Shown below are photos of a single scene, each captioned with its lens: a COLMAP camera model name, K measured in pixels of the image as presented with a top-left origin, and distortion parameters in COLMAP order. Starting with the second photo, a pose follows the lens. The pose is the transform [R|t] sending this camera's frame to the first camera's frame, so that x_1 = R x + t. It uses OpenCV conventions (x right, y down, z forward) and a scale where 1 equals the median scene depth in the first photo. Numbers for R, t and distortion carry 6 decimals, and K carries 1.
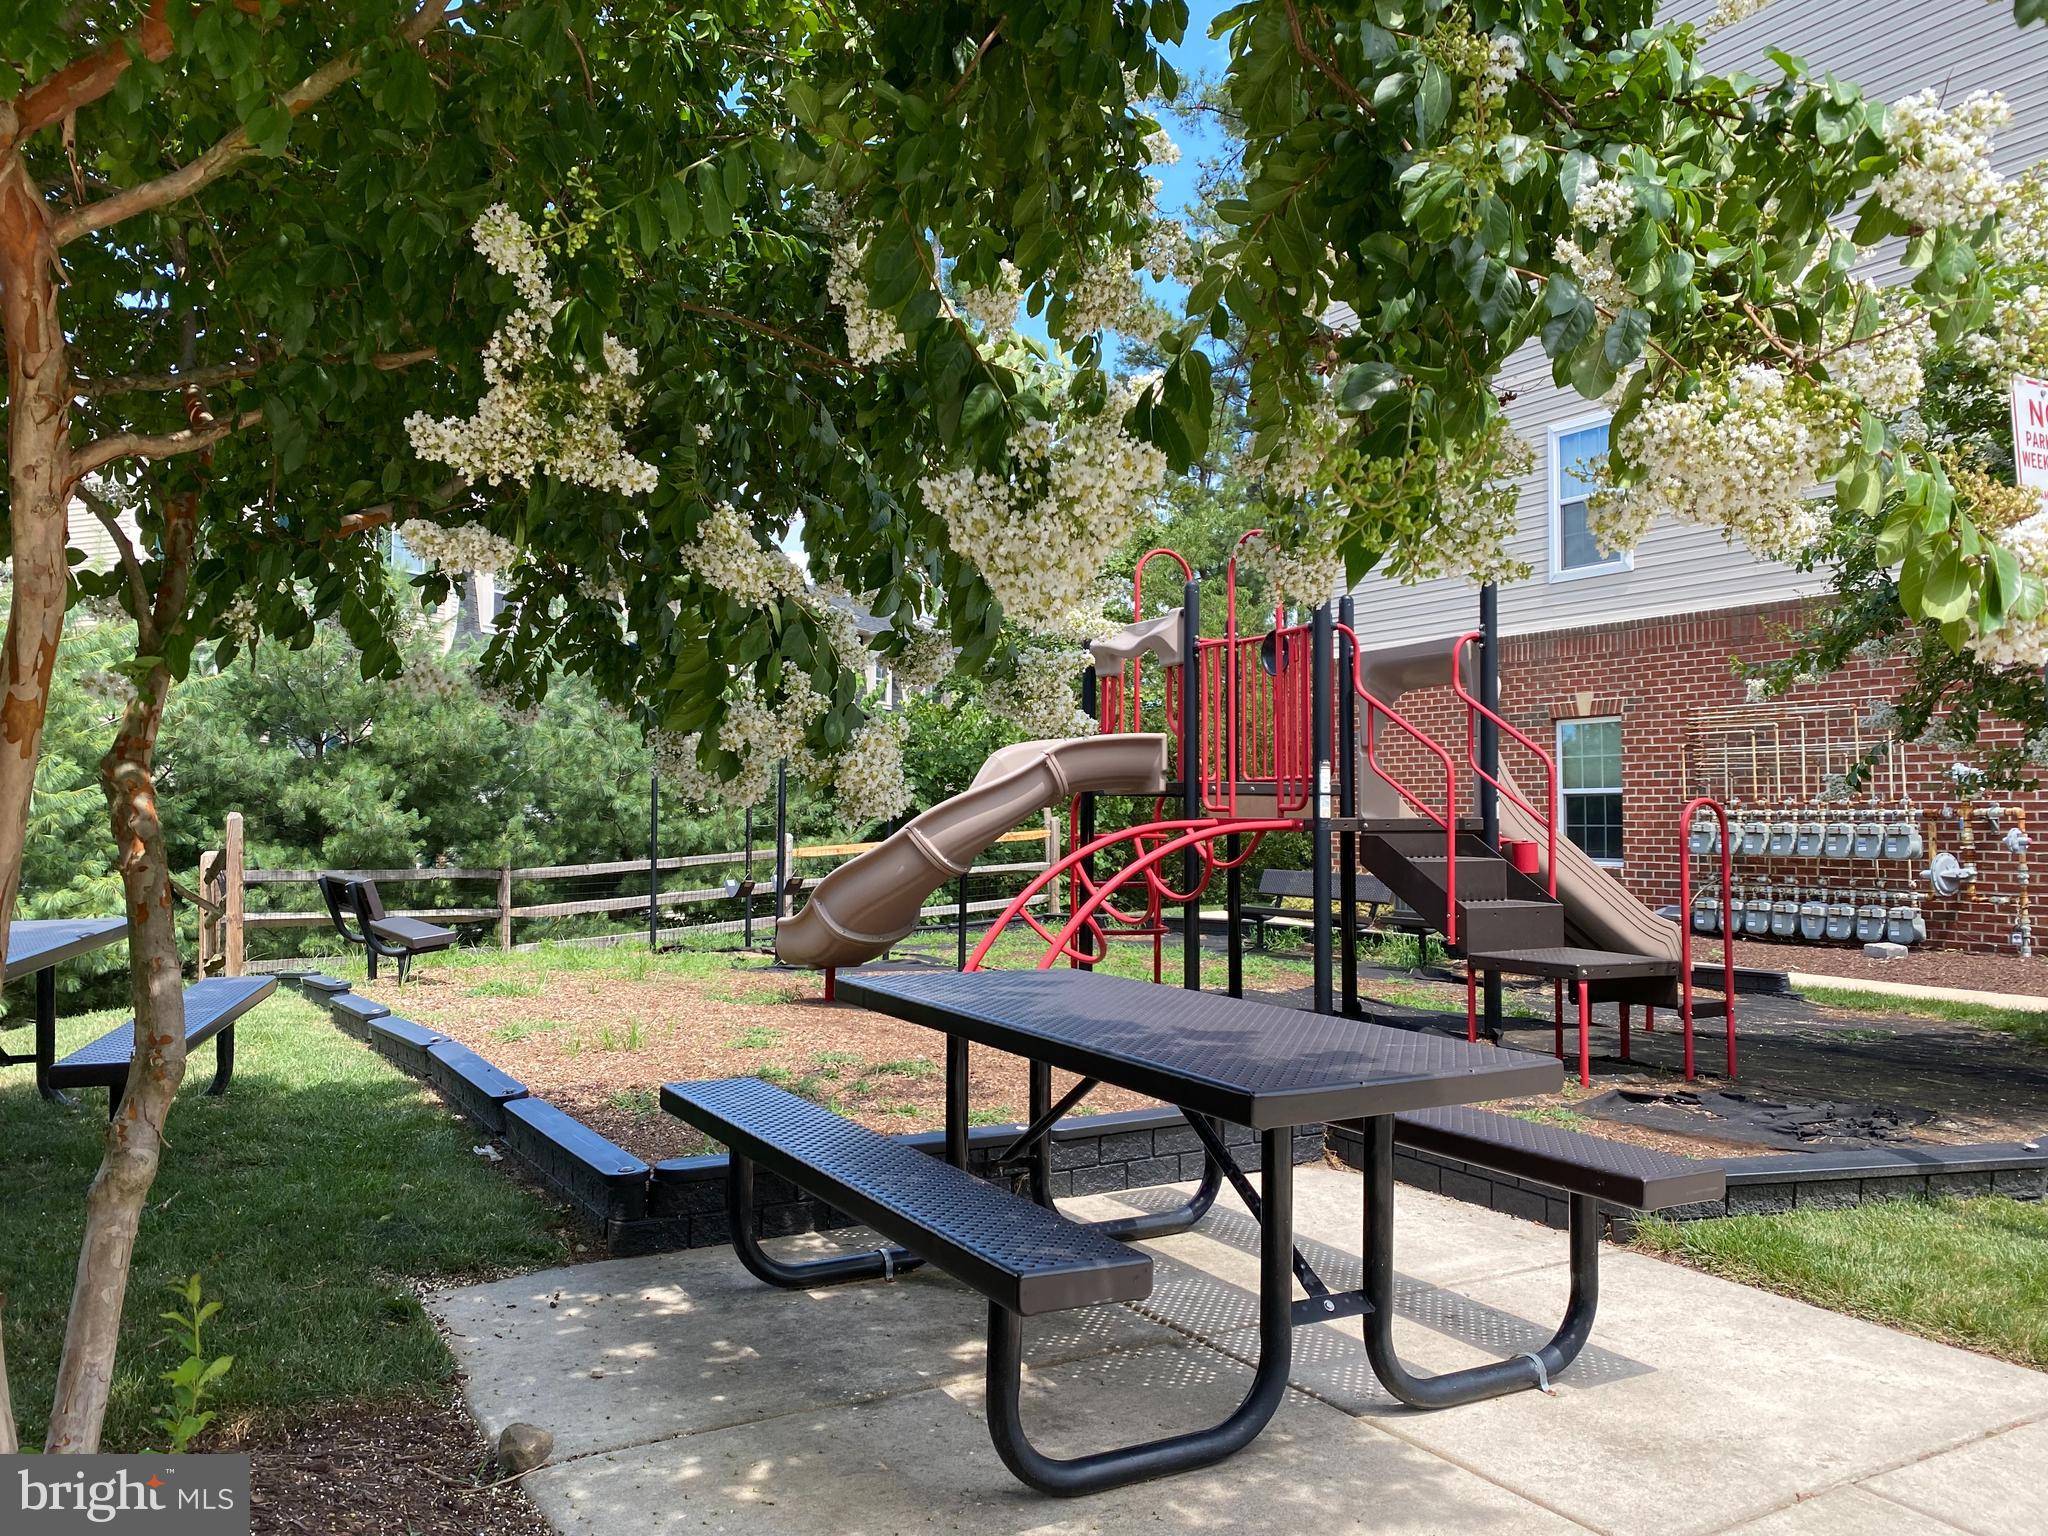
lens RADIAL K [[1568.2, 0, 1018.5], [0, 1568.2, 773.8], [0, 0, 1]] dist [0.048787, -0.008022]
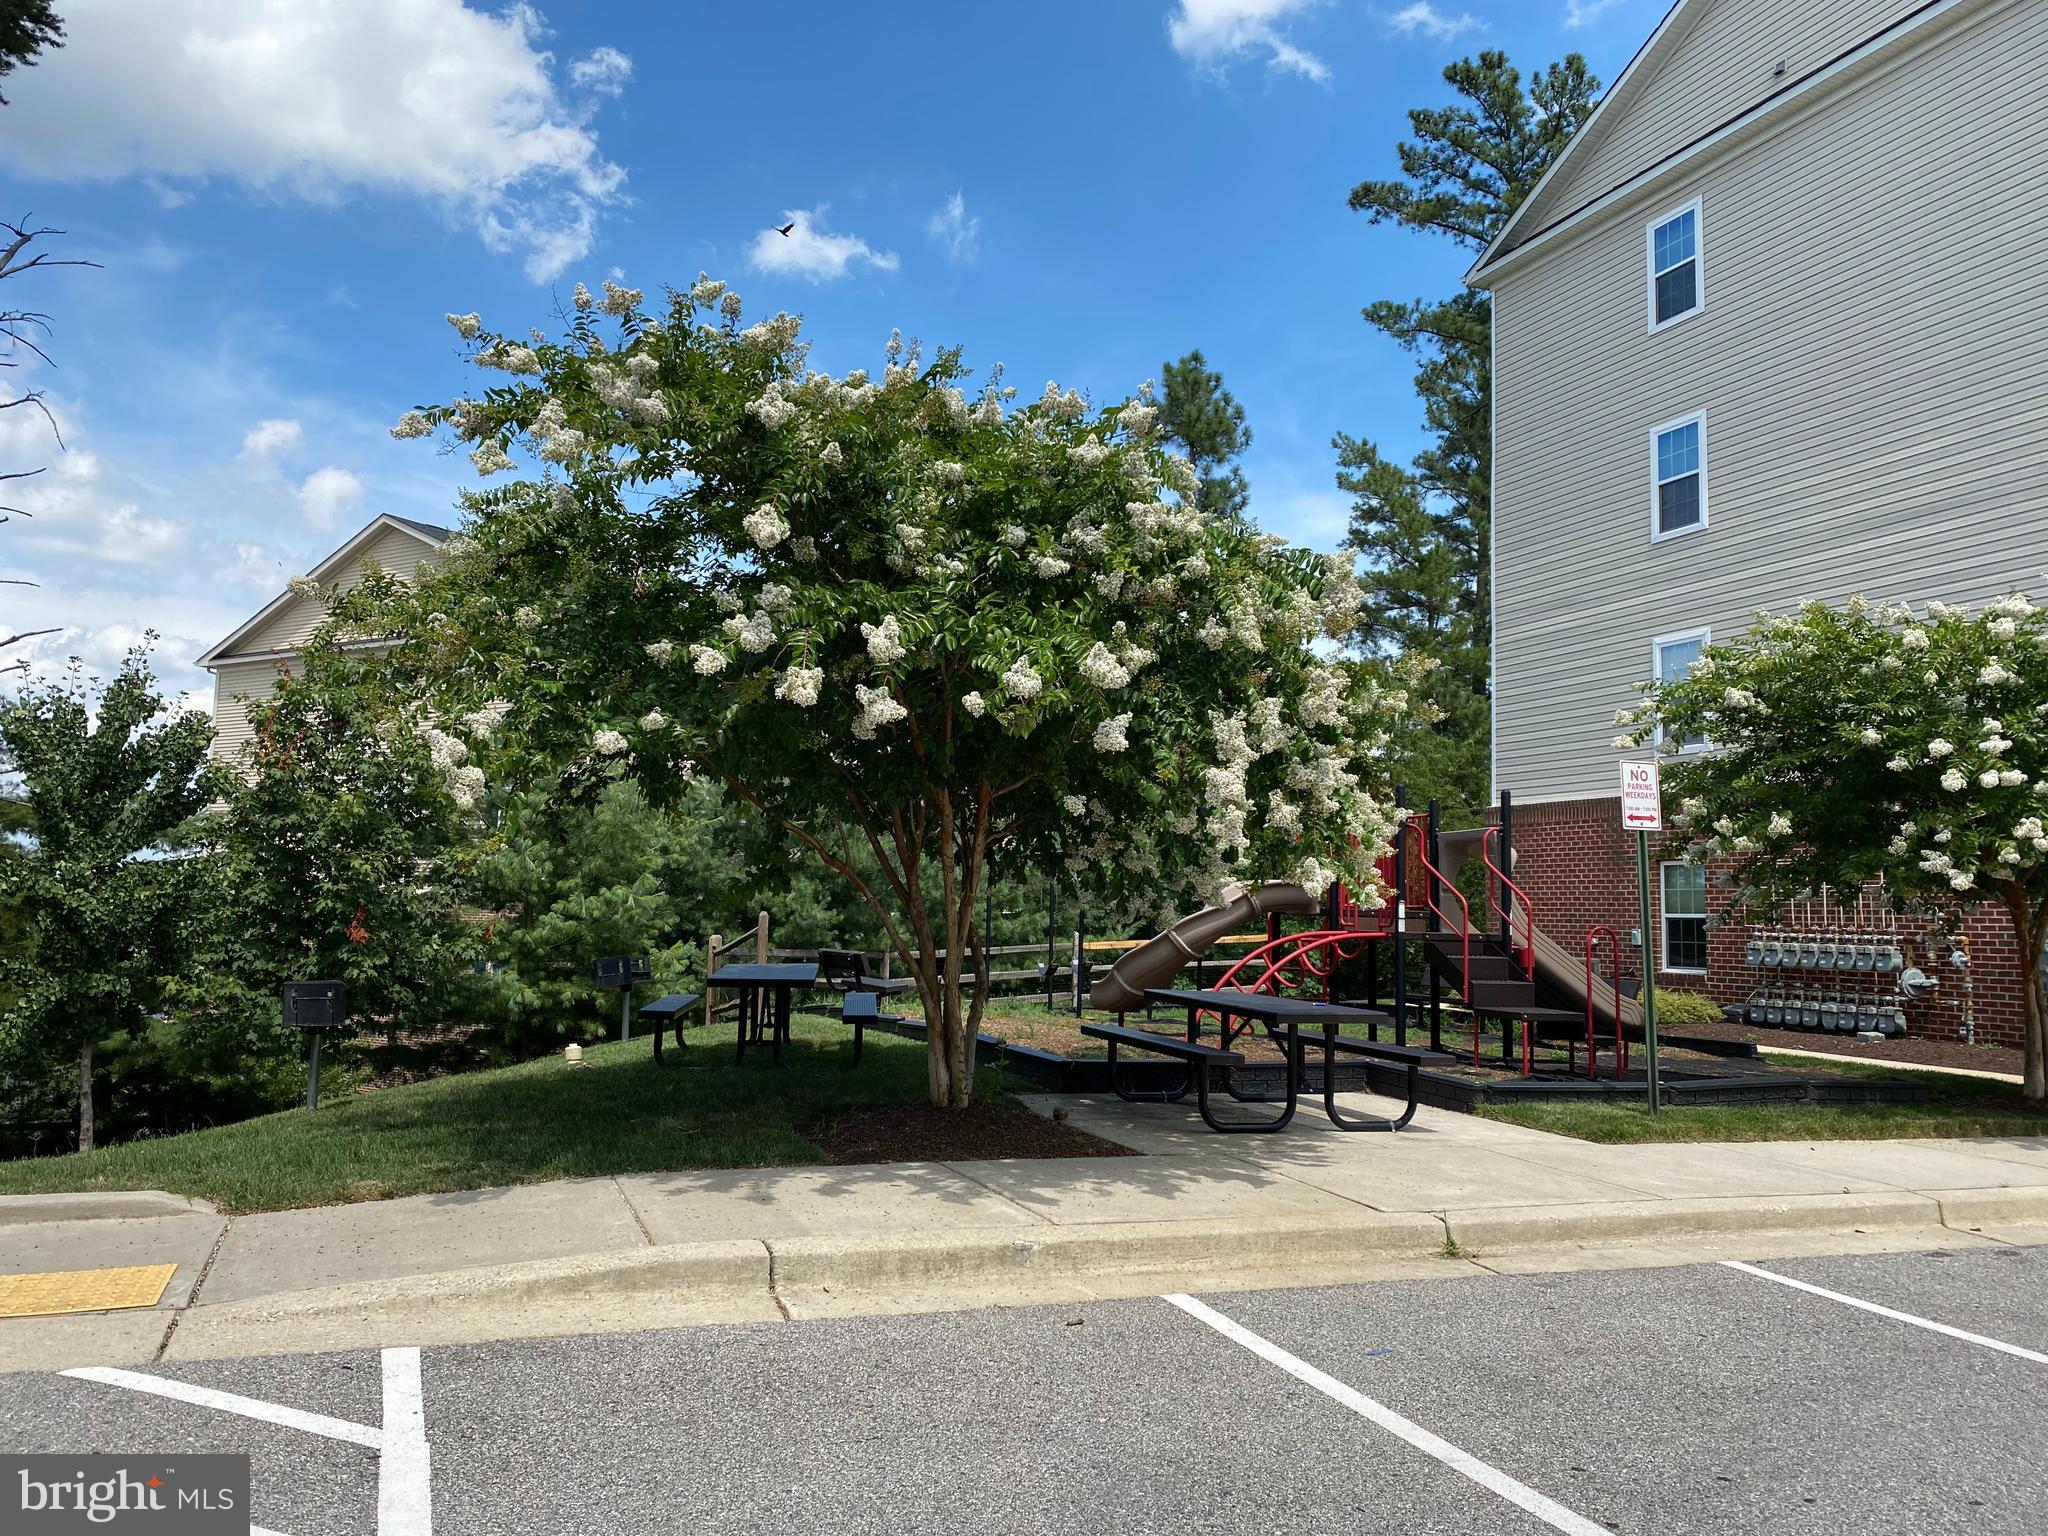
lens RADIAL K [[1568.2, 0, 1018.1], [0, 1568.2, 780.7], [0, 0, 1]] dist [0.048787, -0.008022]
pose [[0.987323, 0.009314, -0.158452, 0.025344], [-0.018773, 0.998122, -0.058303, -0.017293], [0.157612, 0.060538, 0.985644, -0.489039]]
